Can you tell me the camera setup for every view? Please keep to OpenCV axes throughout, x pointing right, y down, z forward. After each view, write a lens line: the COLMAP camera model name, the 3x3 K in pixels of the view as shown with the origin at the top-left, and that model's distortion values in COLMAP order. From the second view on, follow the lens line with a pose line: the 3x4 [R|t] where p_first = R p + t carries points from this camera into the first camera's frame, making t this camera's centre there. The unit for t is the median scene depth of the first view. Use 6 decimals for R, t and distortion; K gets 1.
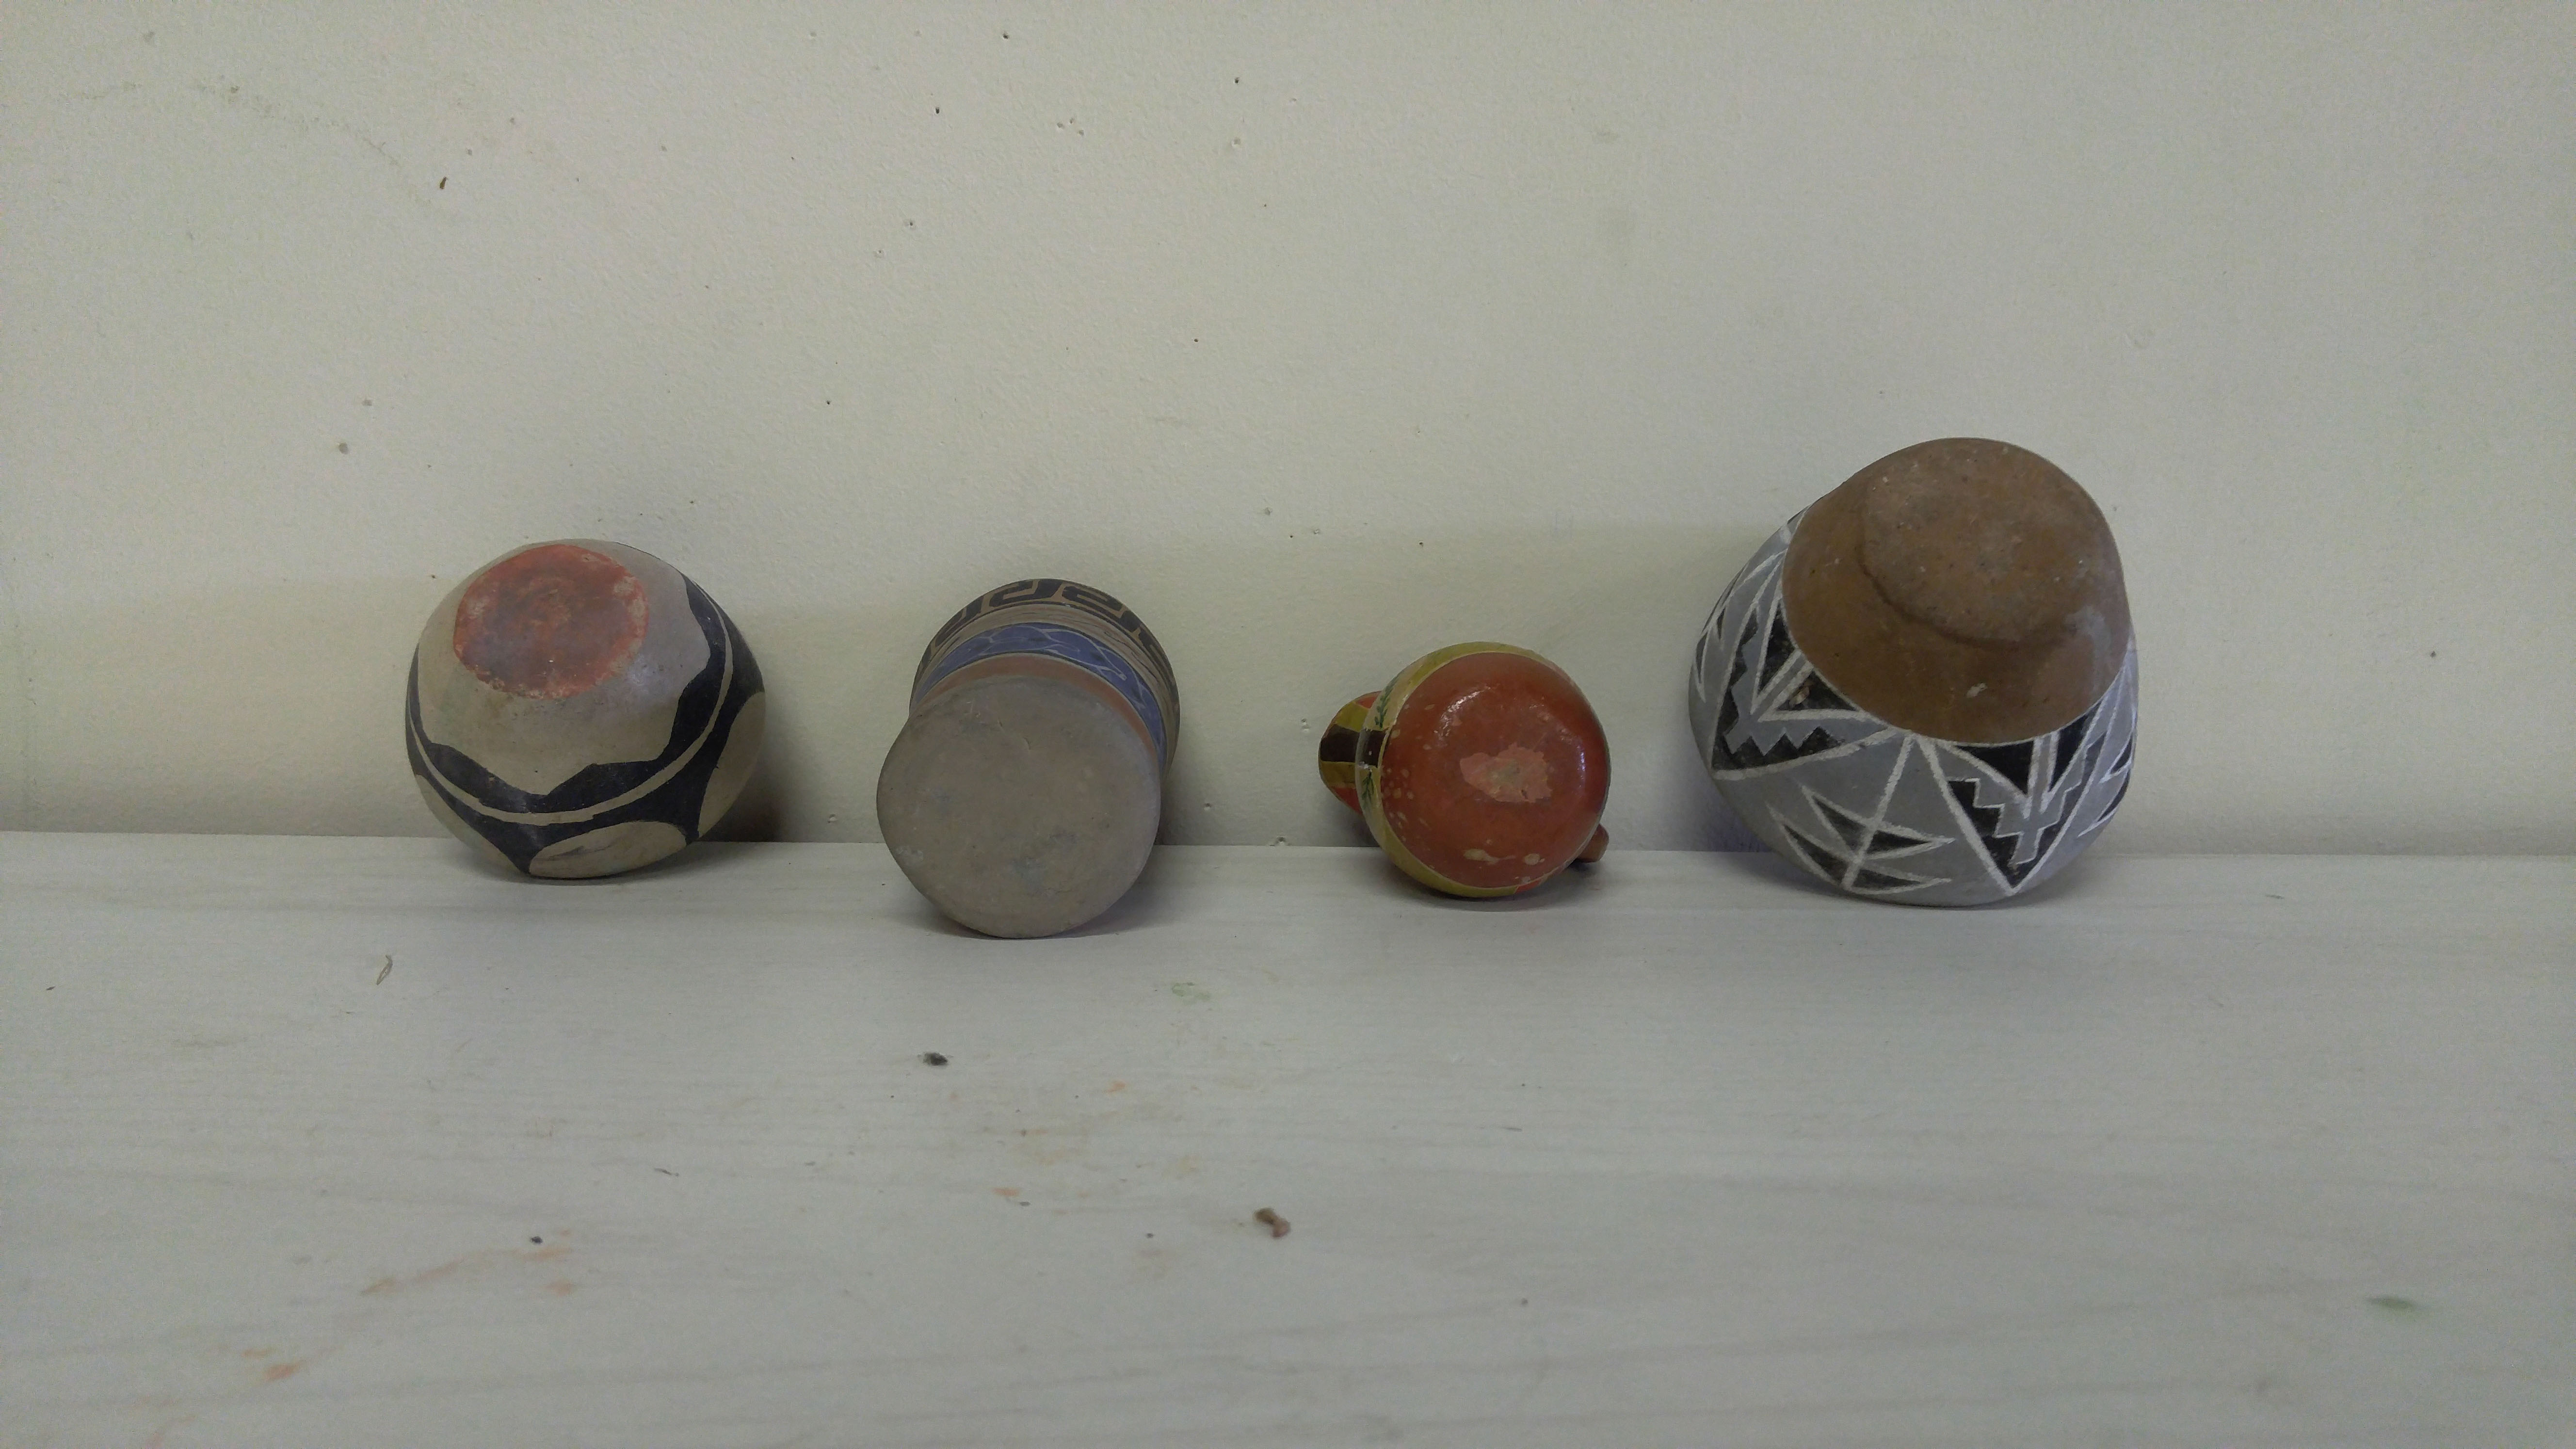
lens RADIAL K [[1867.6, 0, 1278.8], [0, 1867.6, 727.3], [0, 0, 1]] dist [0.000006, 0.023817]
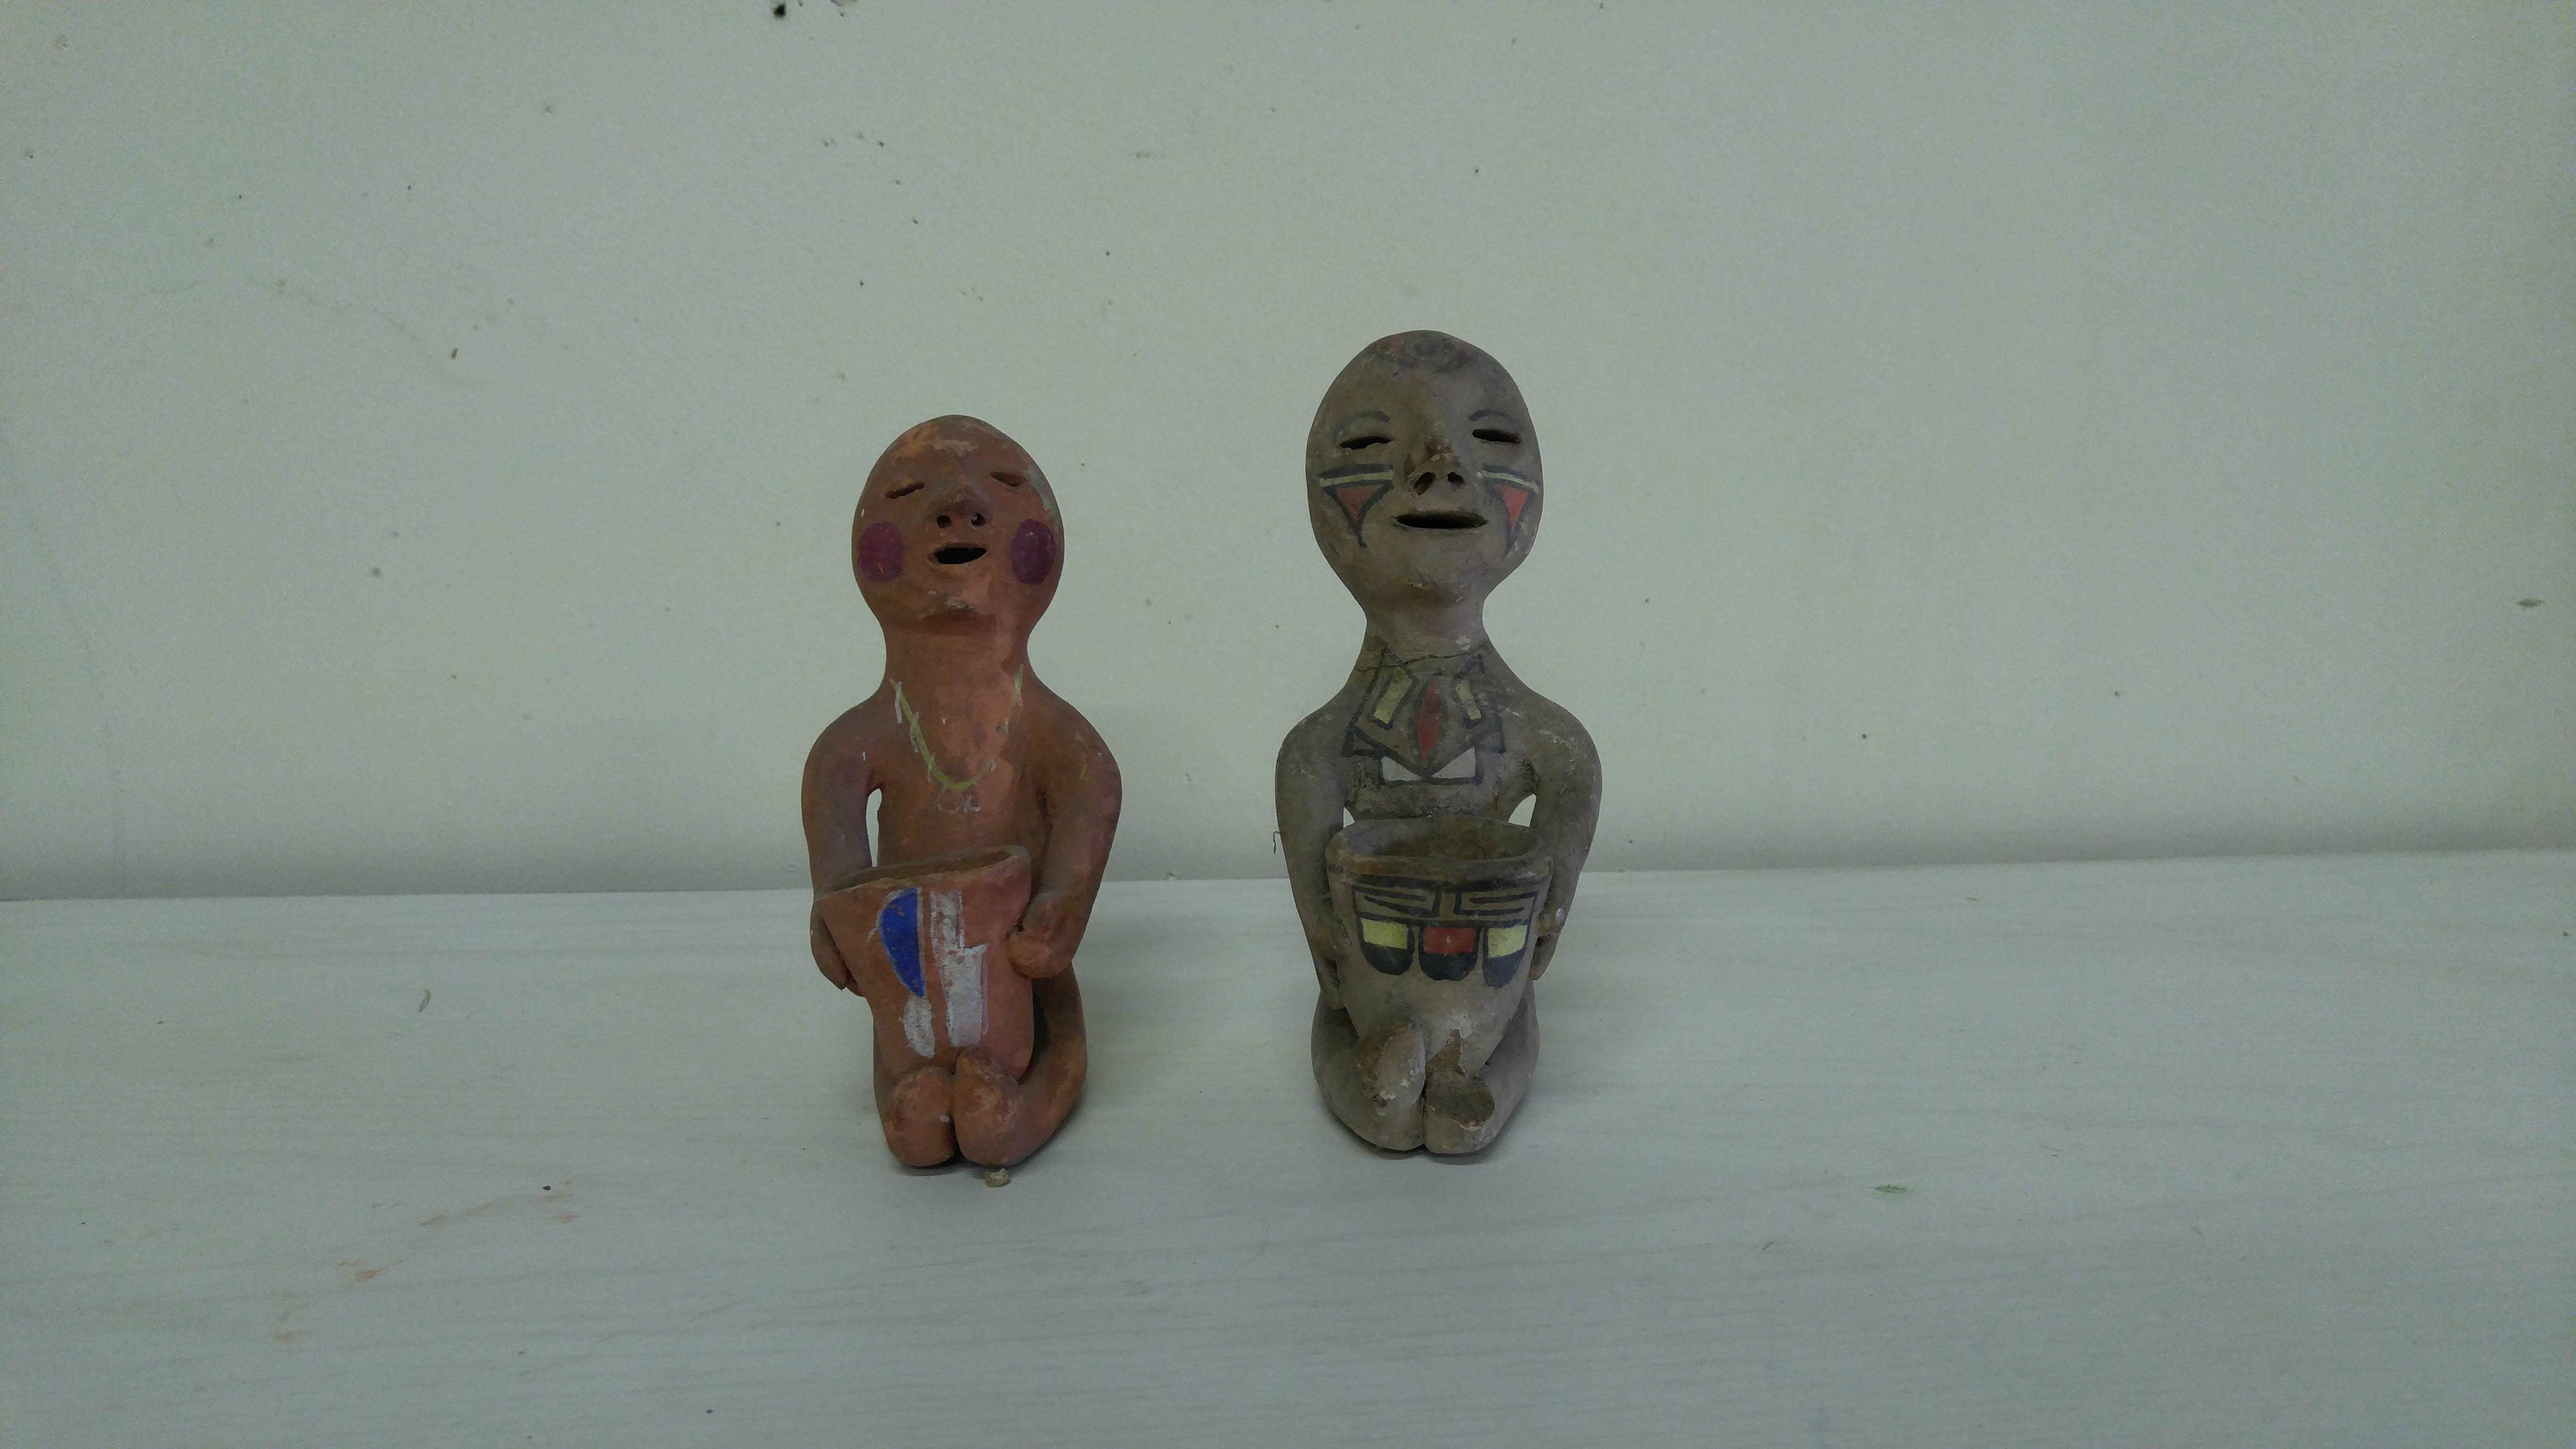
lens RADIAL K [[1867.6, 0, 1301.8], [0, 1867.6, 727.1], [0, 0, 1]] dist [0.000006, 0.023817]
pose [[0.999576, -0.028458, 0.006142, 0.108686], [0.028559, 0.999448, -0.016980, -0.015696], [-0.005655, 0.017148, 0.999837, -0.261805]]
